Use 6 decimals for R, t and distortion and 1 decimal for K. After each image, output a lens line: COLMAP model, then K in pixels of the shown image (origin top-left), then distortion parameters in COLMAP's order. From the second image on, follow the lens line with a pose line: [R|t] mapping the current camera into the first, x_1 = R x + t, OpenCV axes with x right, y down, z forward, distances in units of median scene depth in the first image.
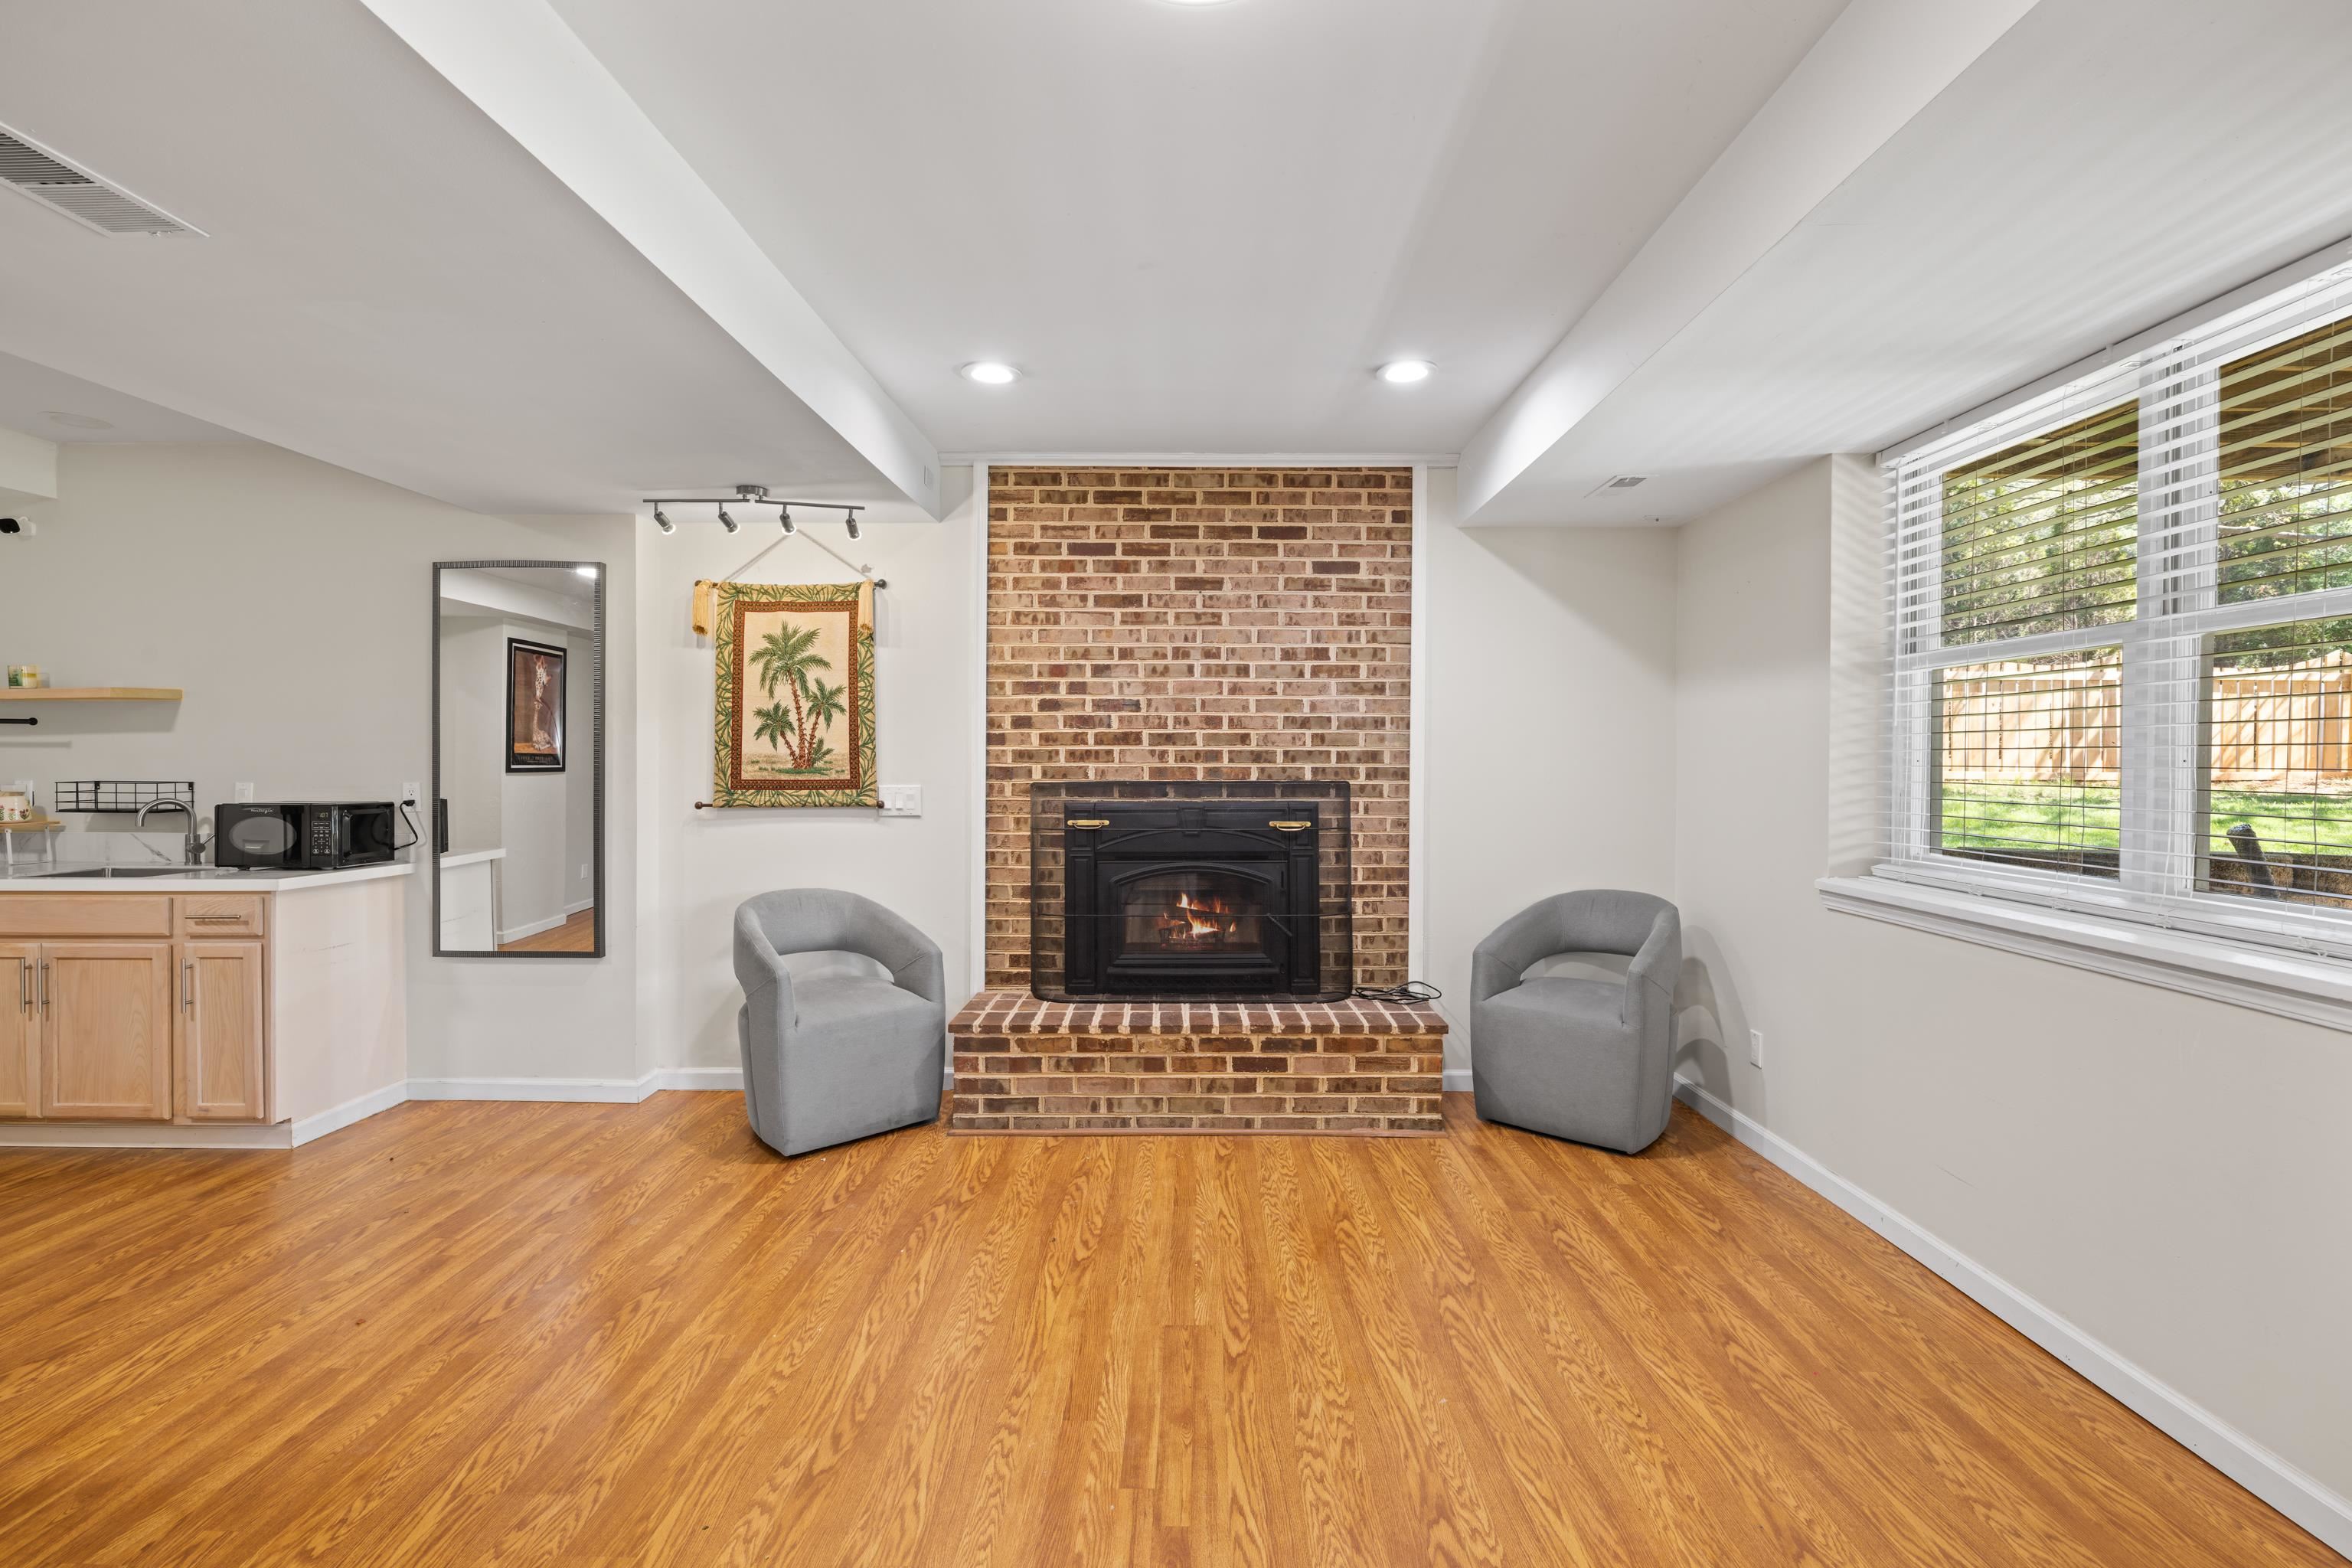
lens RADIAL K [[1066.6, 0, 1177.4], [0, 1066.6, 770.8], [0, 0, 1]] dist [-0.005120, 0.001829]
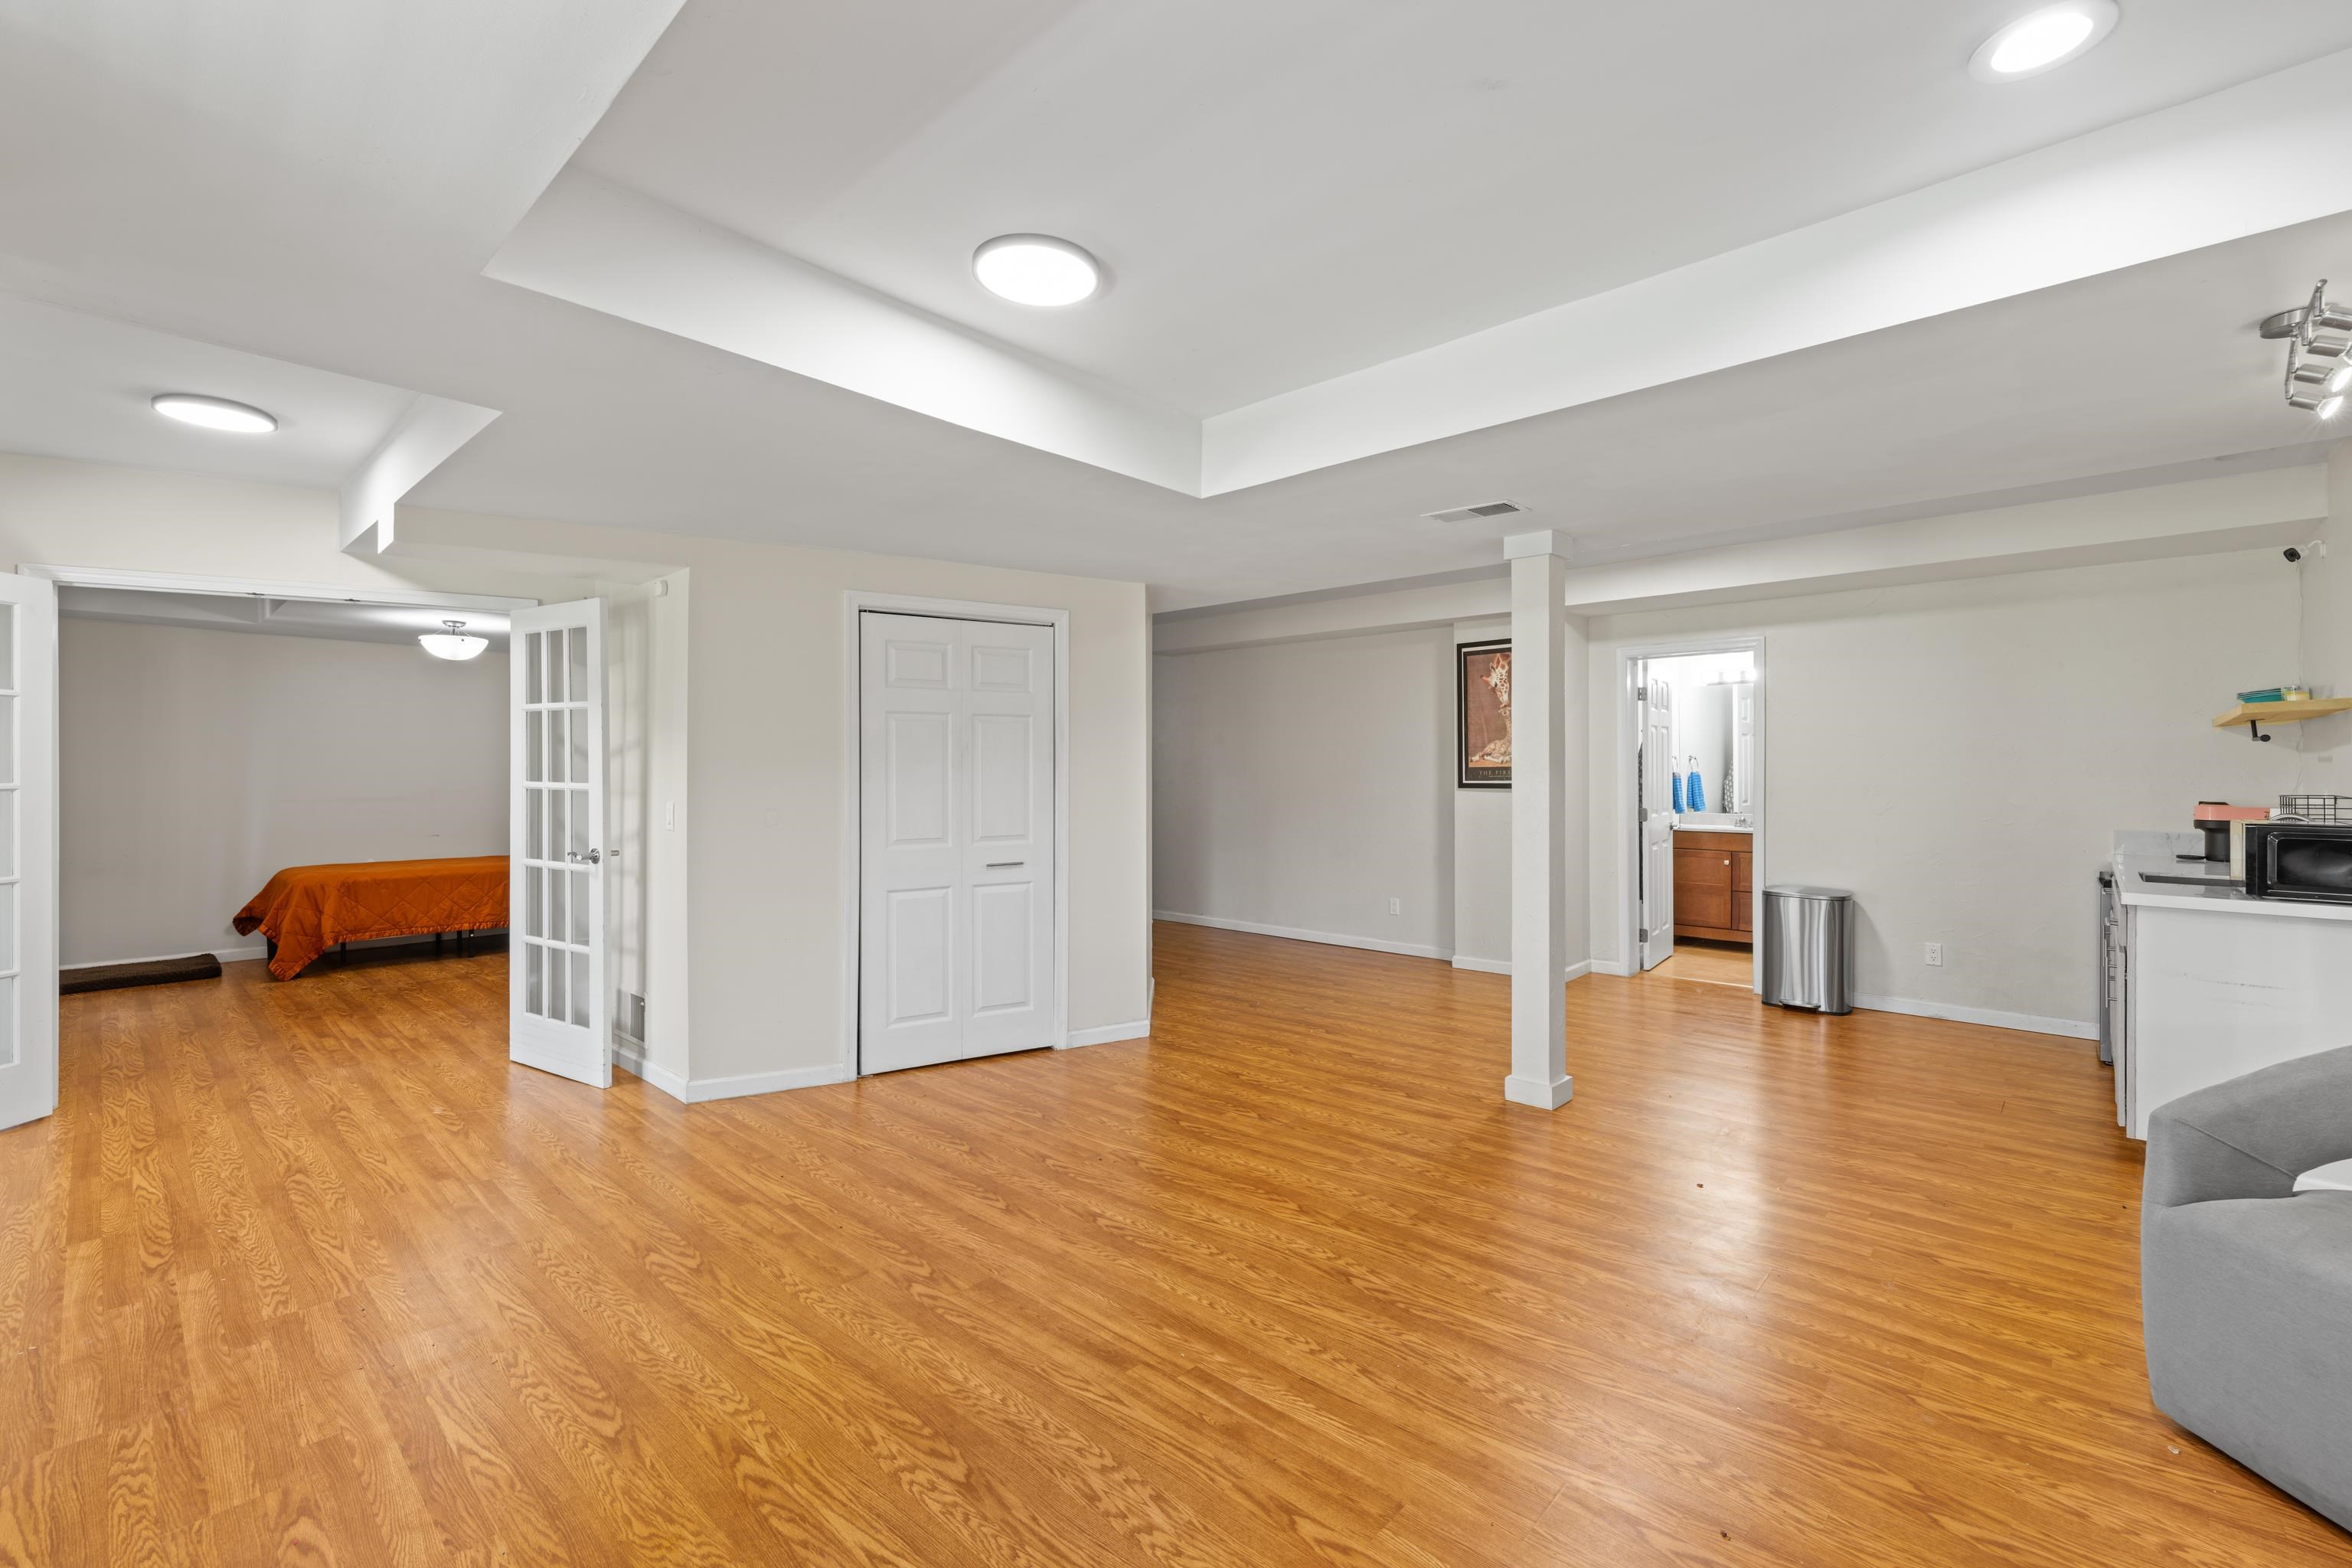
lens RADIAL K [[992.7, 0, 1180.6], [0, 992.7, 777.9], [0, 0, 1]] dist [0.001132, 0.000847]
pose [[-0.660317, 0.002280, -0.750984, 0.393576], [-0.009258, 0.999895, 0.011176, -0.007897], [0.750930, 0.014333, -0.660226, 0.835535]]
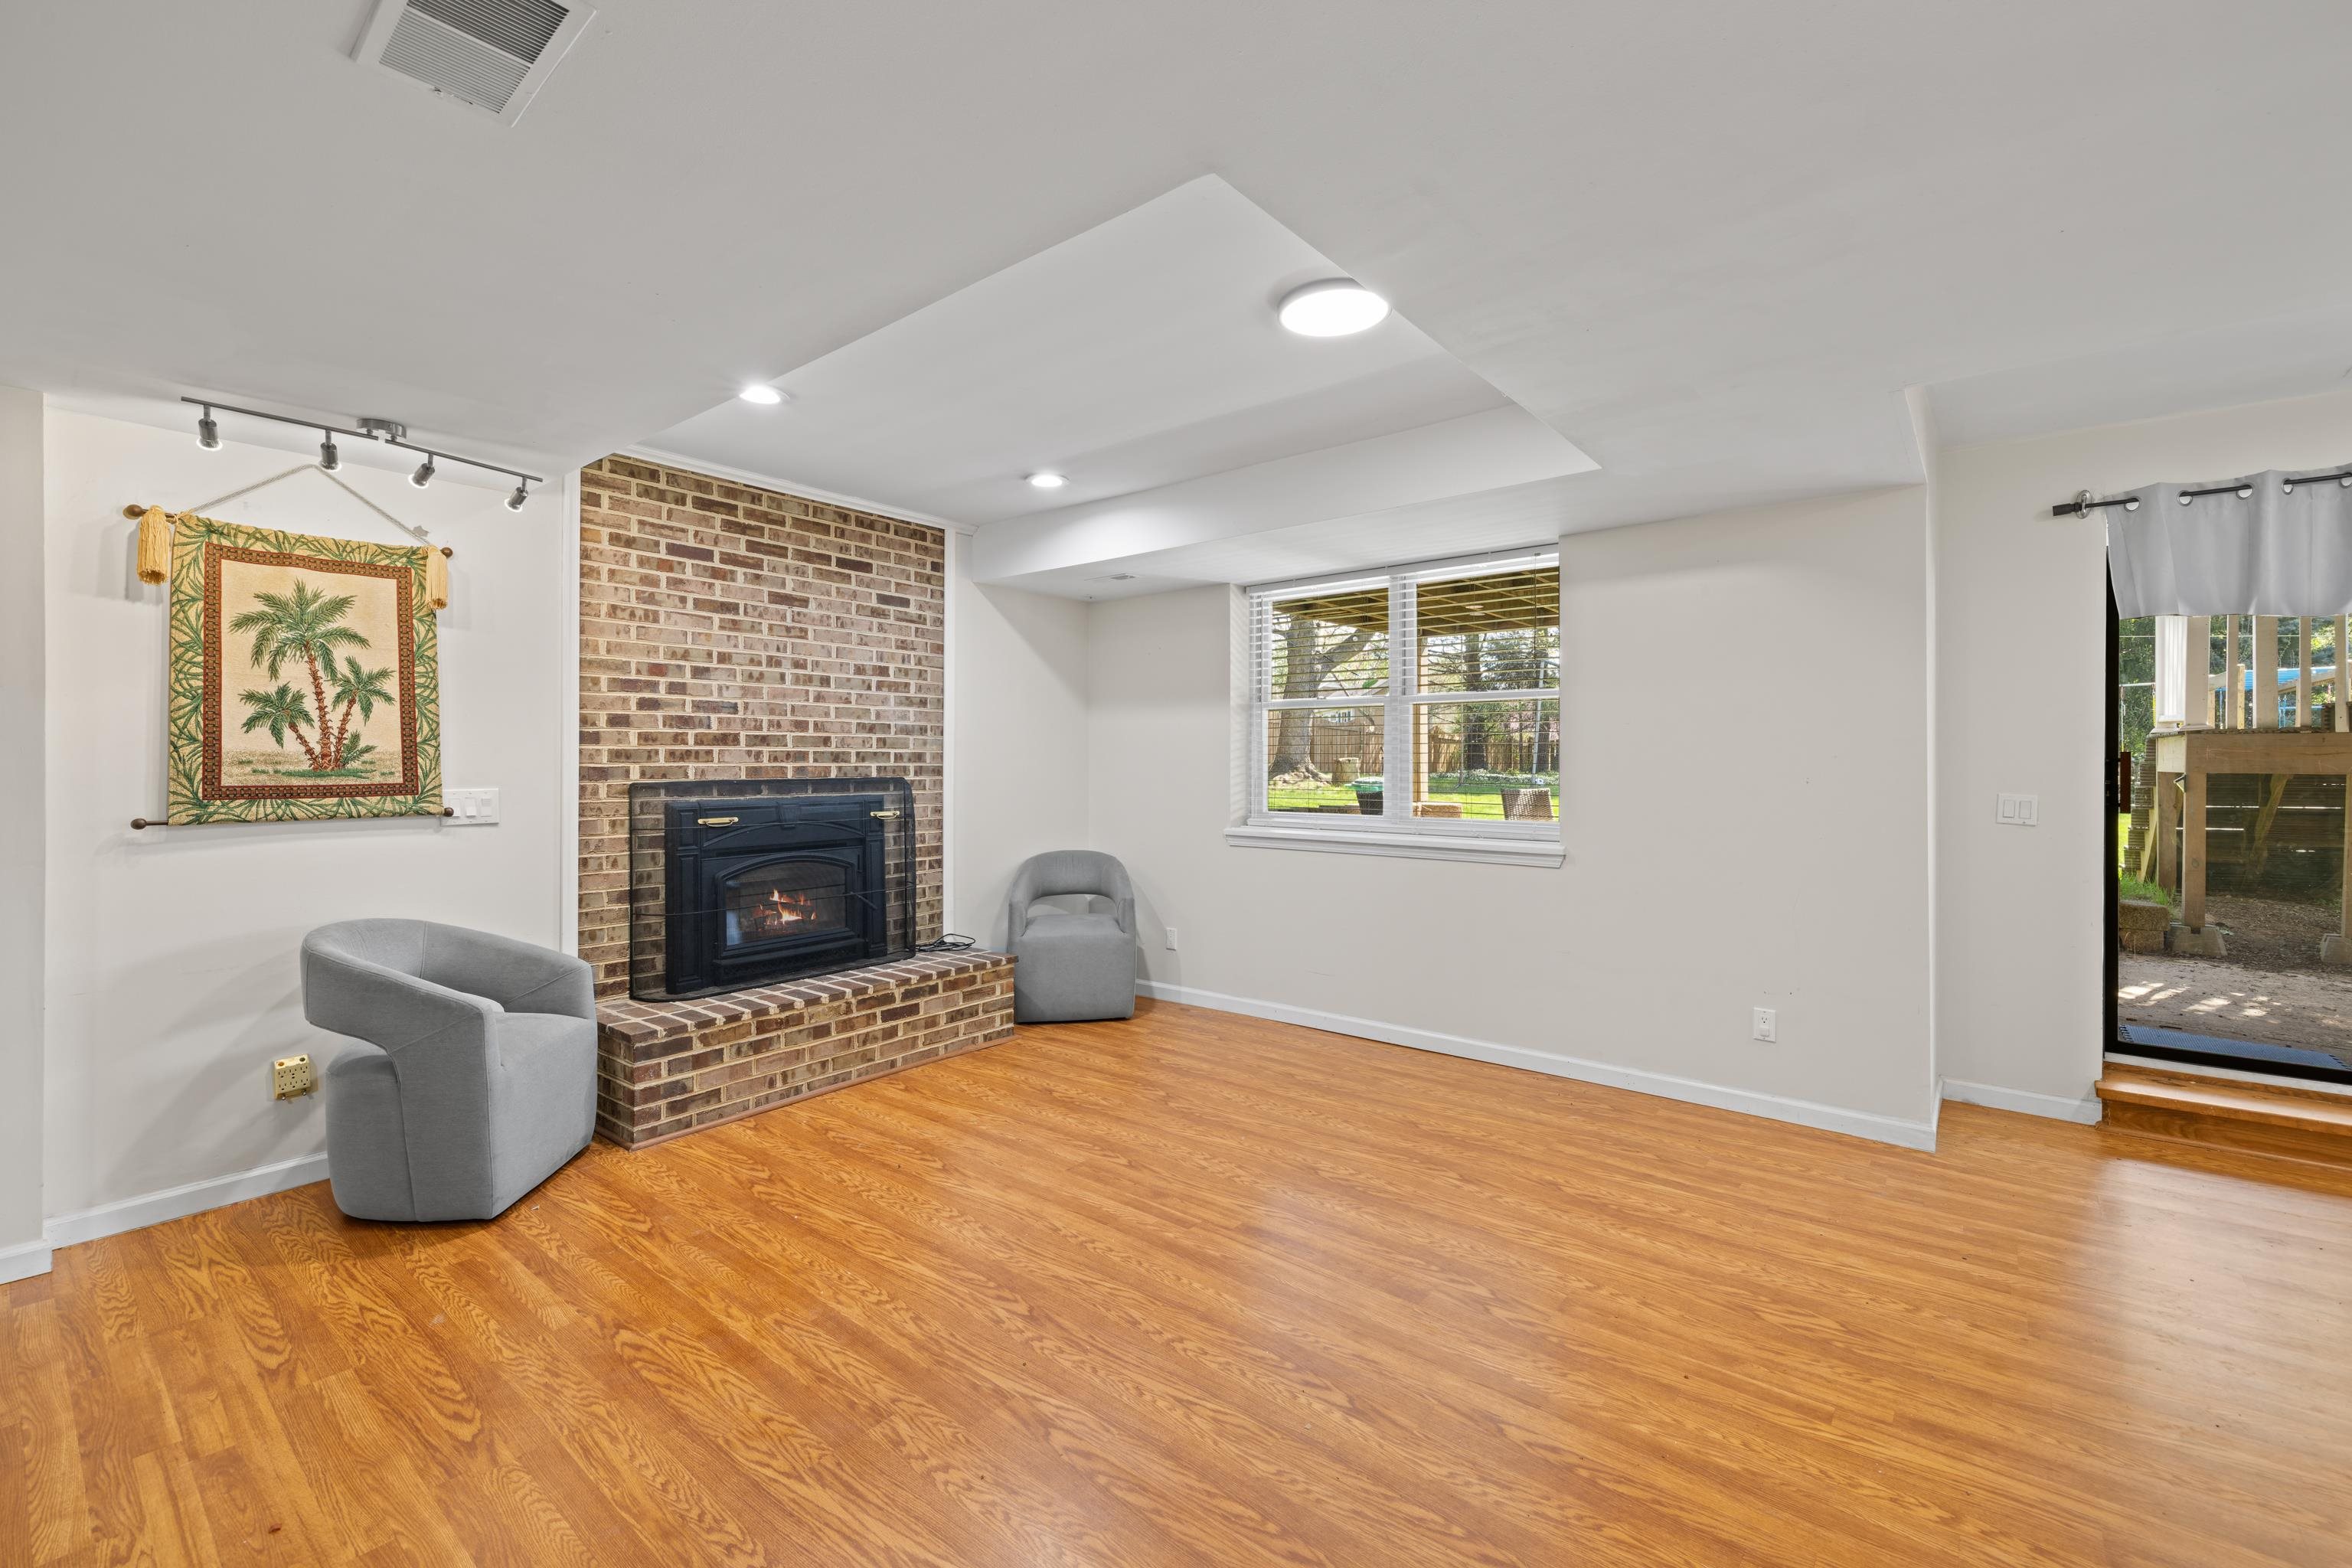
lens RADIAL K [[992.7, 0, 1178.0], [0, 992.7, 766.3], [0, 0, 1]] dist [0.001132, 0.000847]
pose [[0.618393, -0.004554, 0.785856, -0.576477], [0.008266, 0.999966, -0.000710, 0.000621], [-0.785826, 0.006935, 0.618409, 0.054794]]
